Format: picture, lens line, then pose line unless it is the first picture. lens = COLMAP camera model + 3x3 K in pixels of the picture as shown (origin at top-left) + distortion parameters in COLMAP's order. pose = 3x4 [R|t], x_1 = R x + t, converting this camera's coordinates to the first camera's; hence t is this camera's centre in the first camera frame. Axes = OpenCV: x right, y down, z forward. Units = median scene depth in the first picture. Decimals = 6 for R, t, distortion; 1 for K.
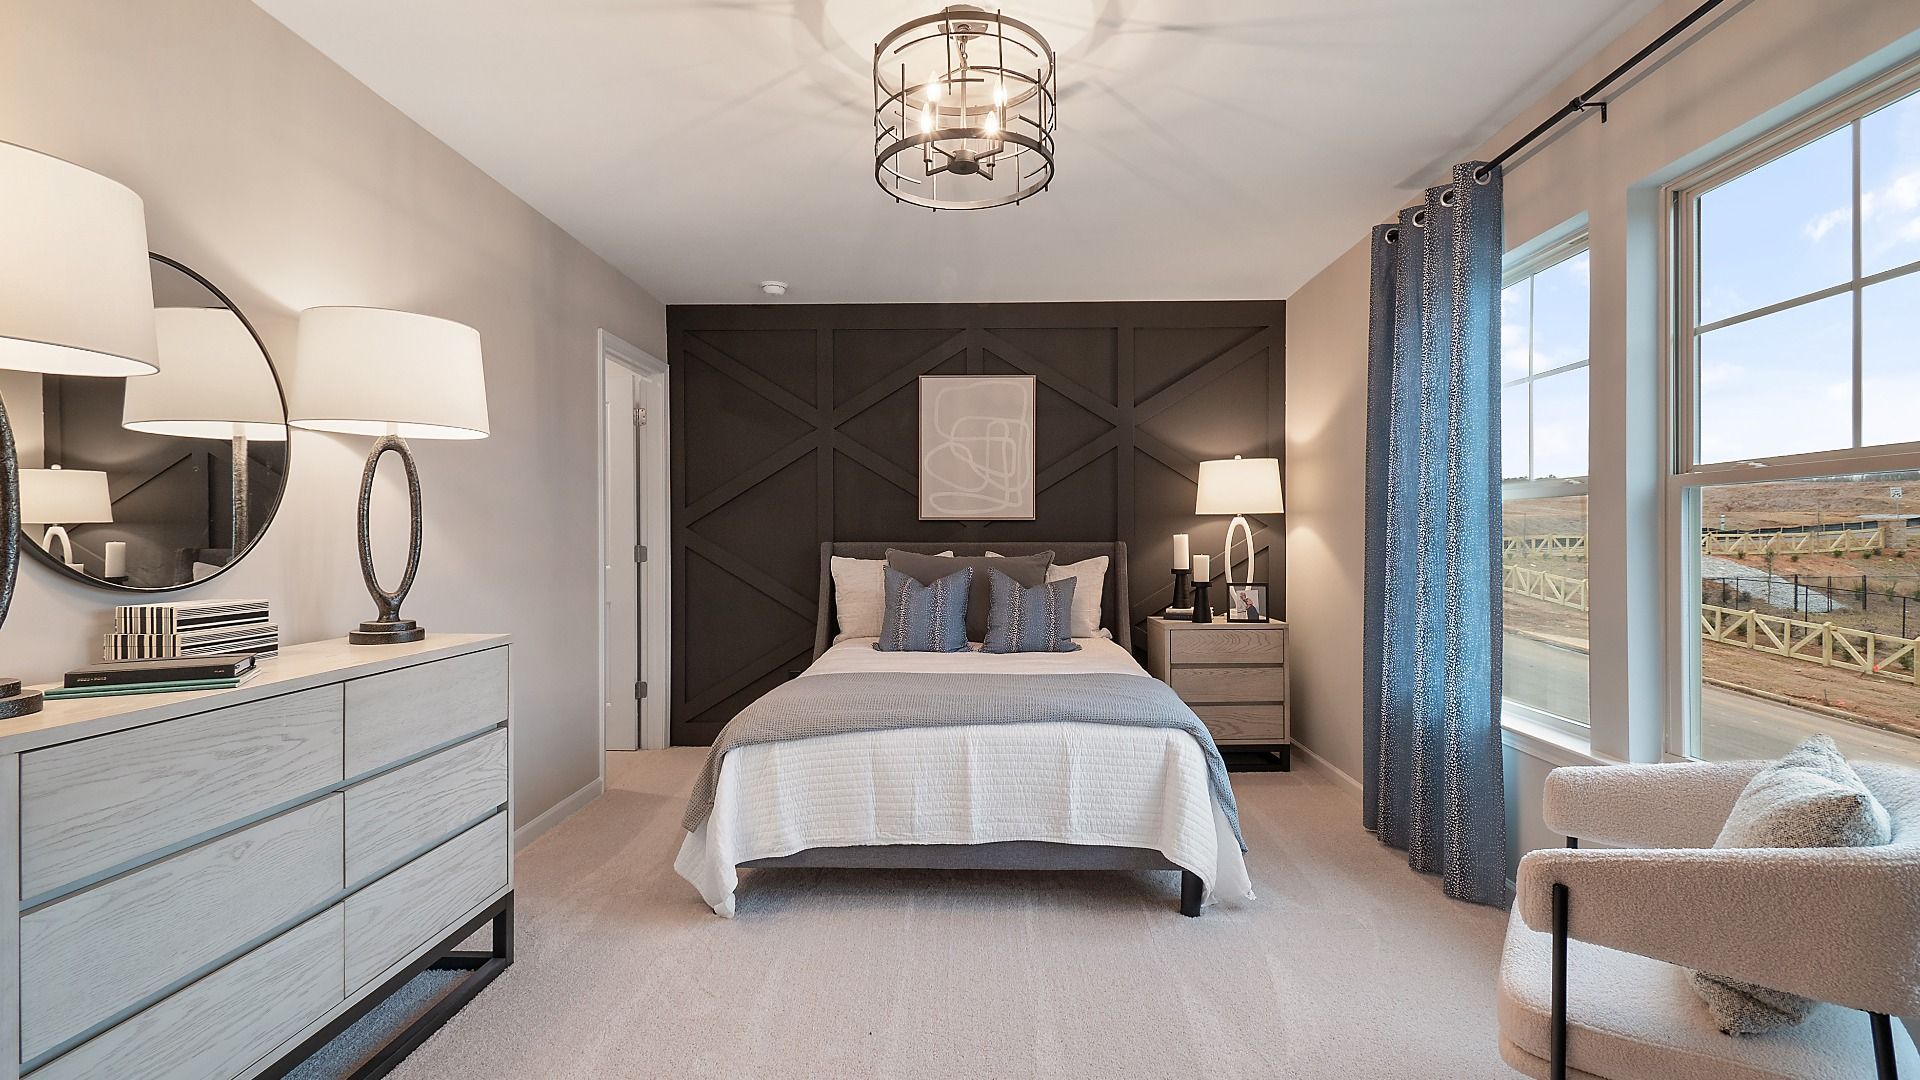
lens RADIAL K [[873.6, 0, 972.6], [0, 873.6, 541.0], [0, 0, 1]] dist [0.002708, -0.002613]
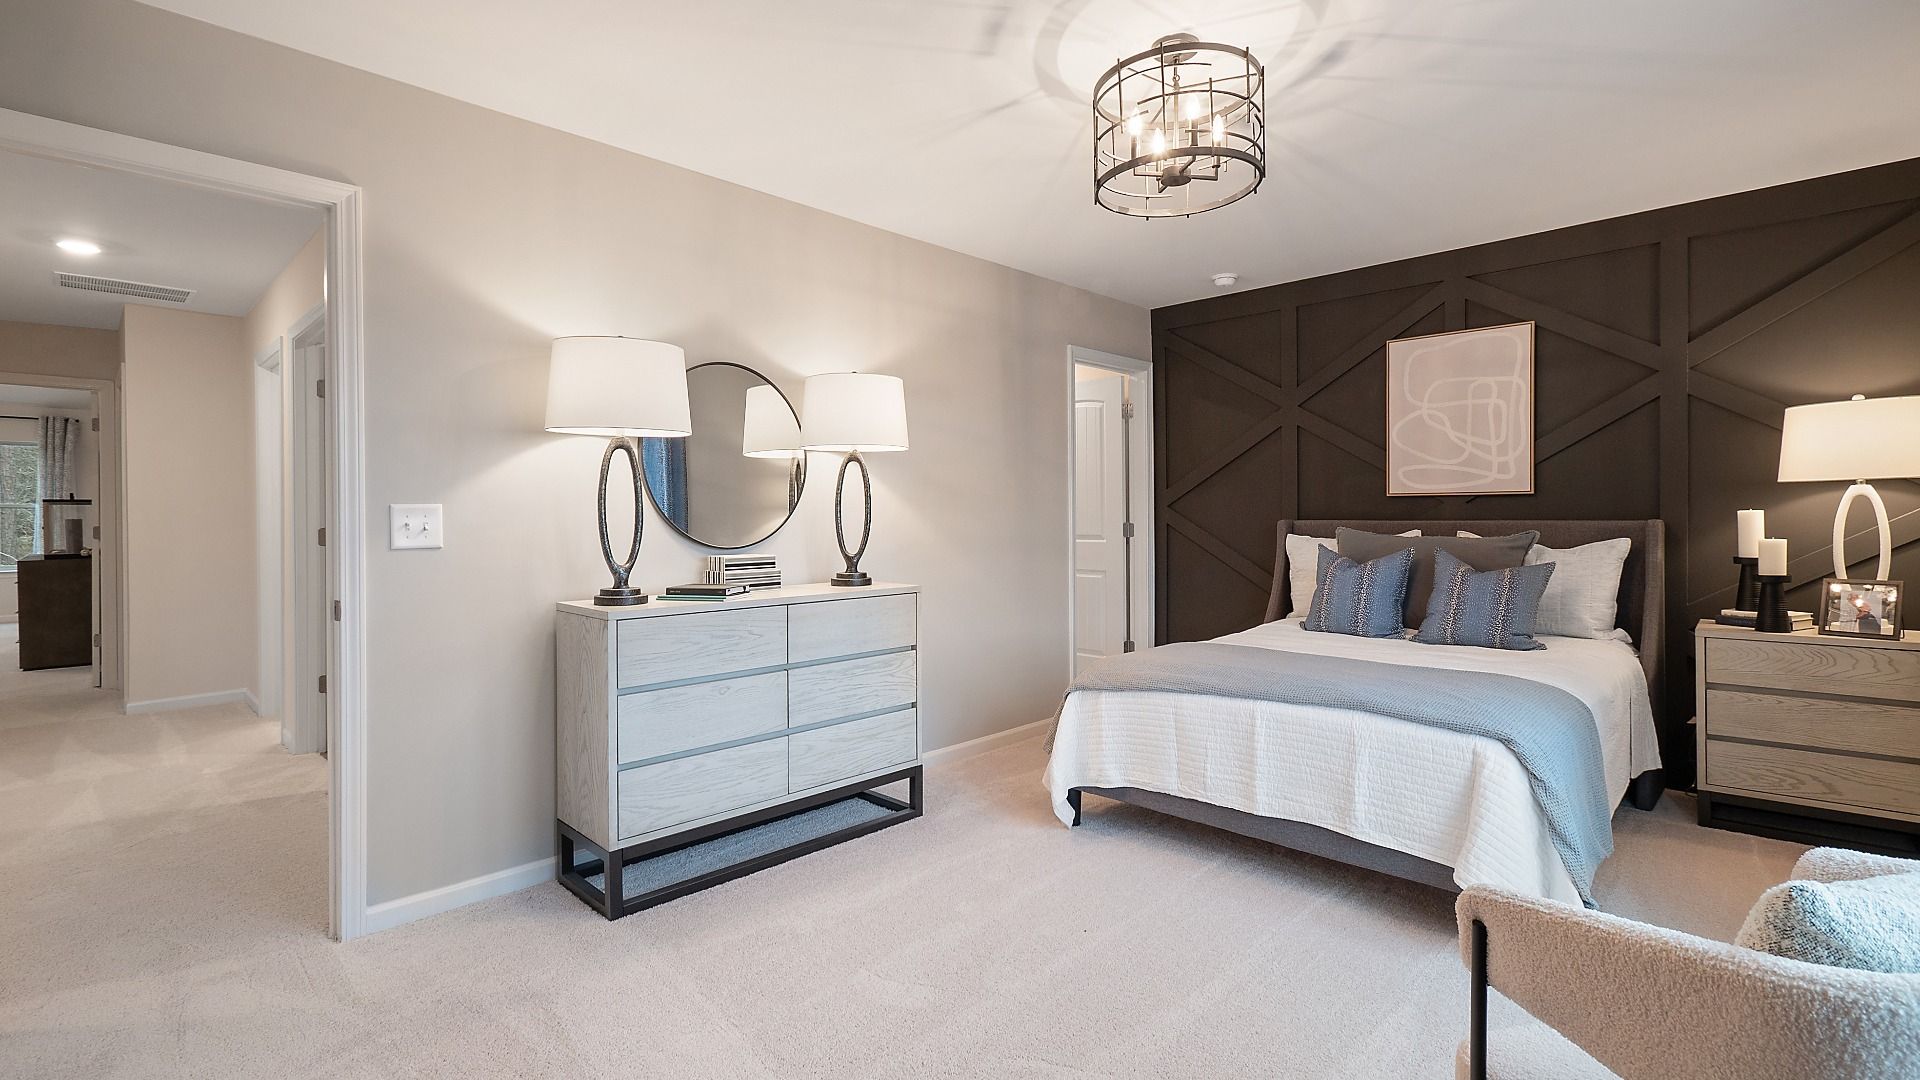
lens RADIAL K [[885.9, 0, 960.0], [0, 885.9, 526.6], [0, 0, 1]] dist [0.001331, -0.001242]
pose [[0.718885, 0.006313, -0.695101, 0.390219], [0.001234, 0.999946, 0.010357, -0.003268], [0.695128, -0.008303, 0.718838, 0.006696]]
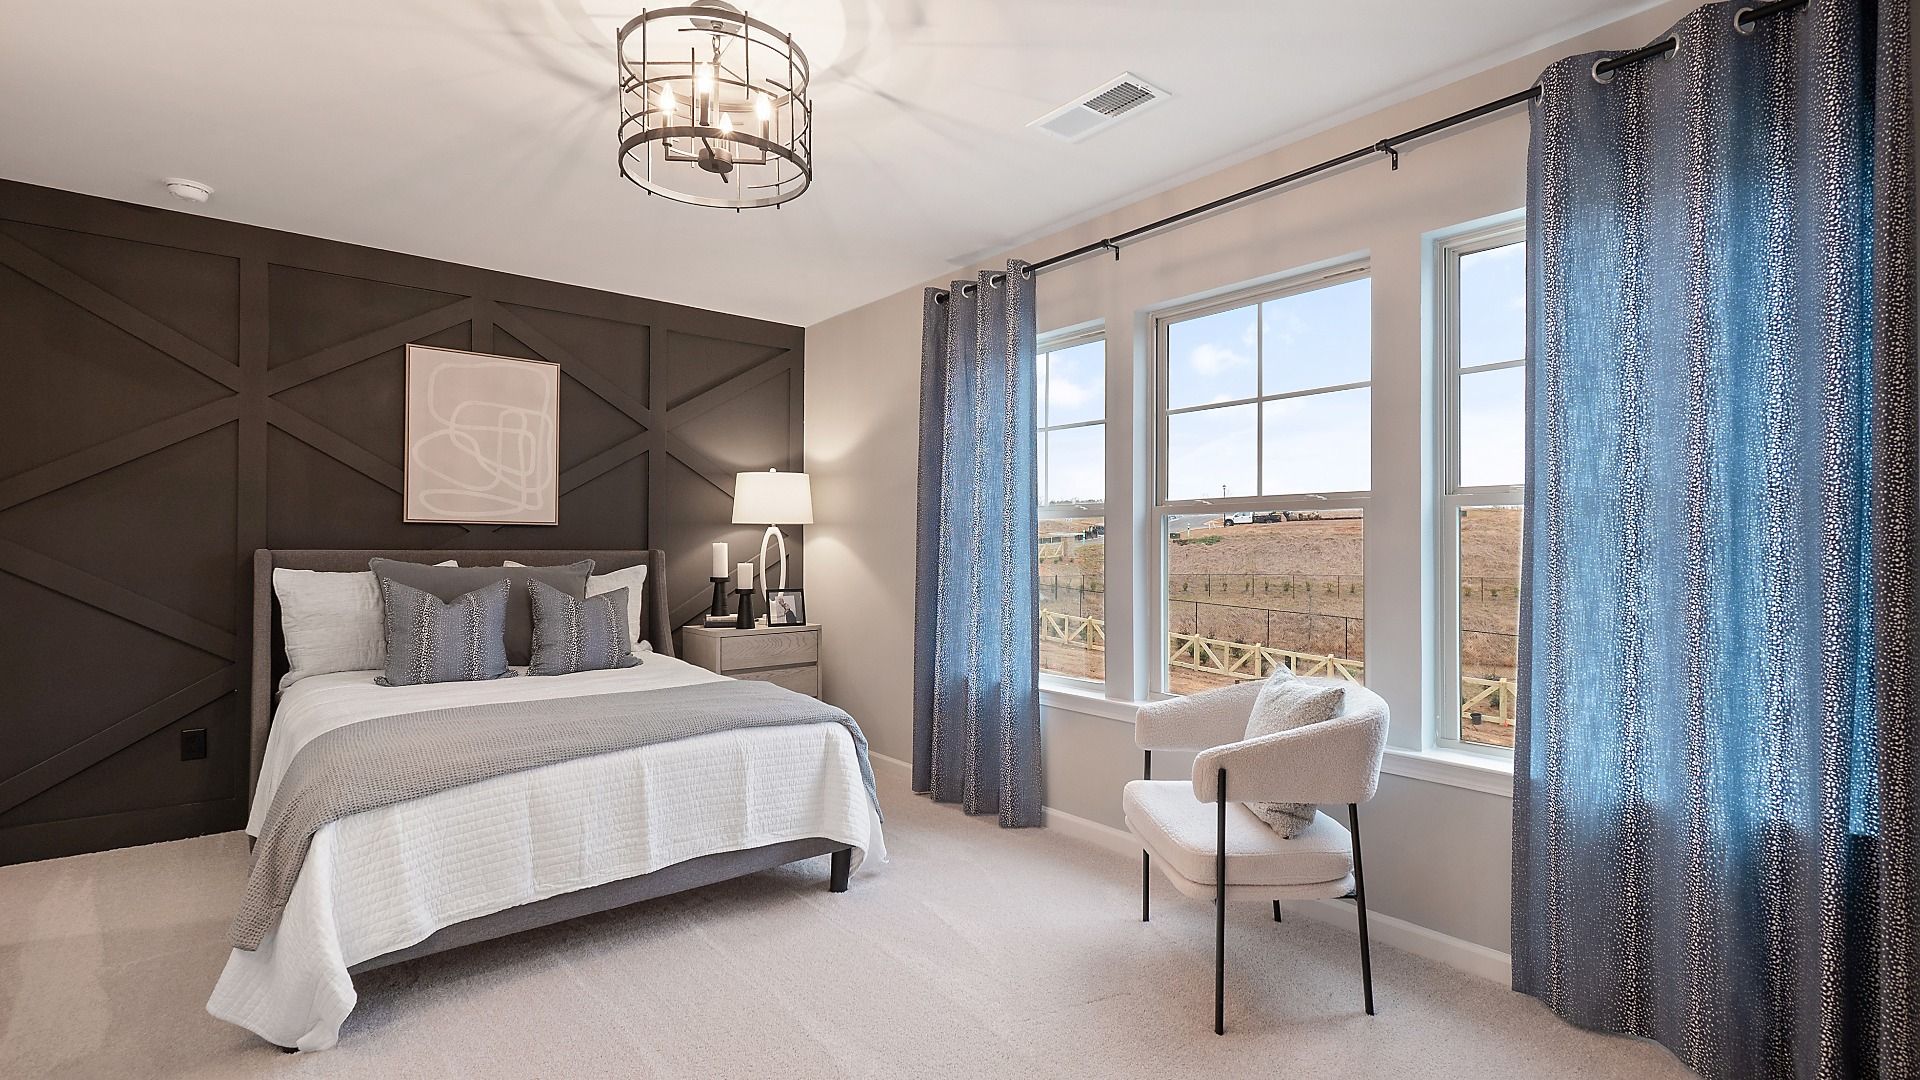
lens RADIAL K [[885.9, 0, 990.2], [0, 885.9, 547.4], [0, 0, 1]] dist [0.001331, -0.001242]
pose [[0.741310, 0.005176, 0.671142, -0.304643], [-0.003465, 0.999986, -0.003885, 0.001060], [-0.671154, 0.000555, 0.741318, 0.042829]]
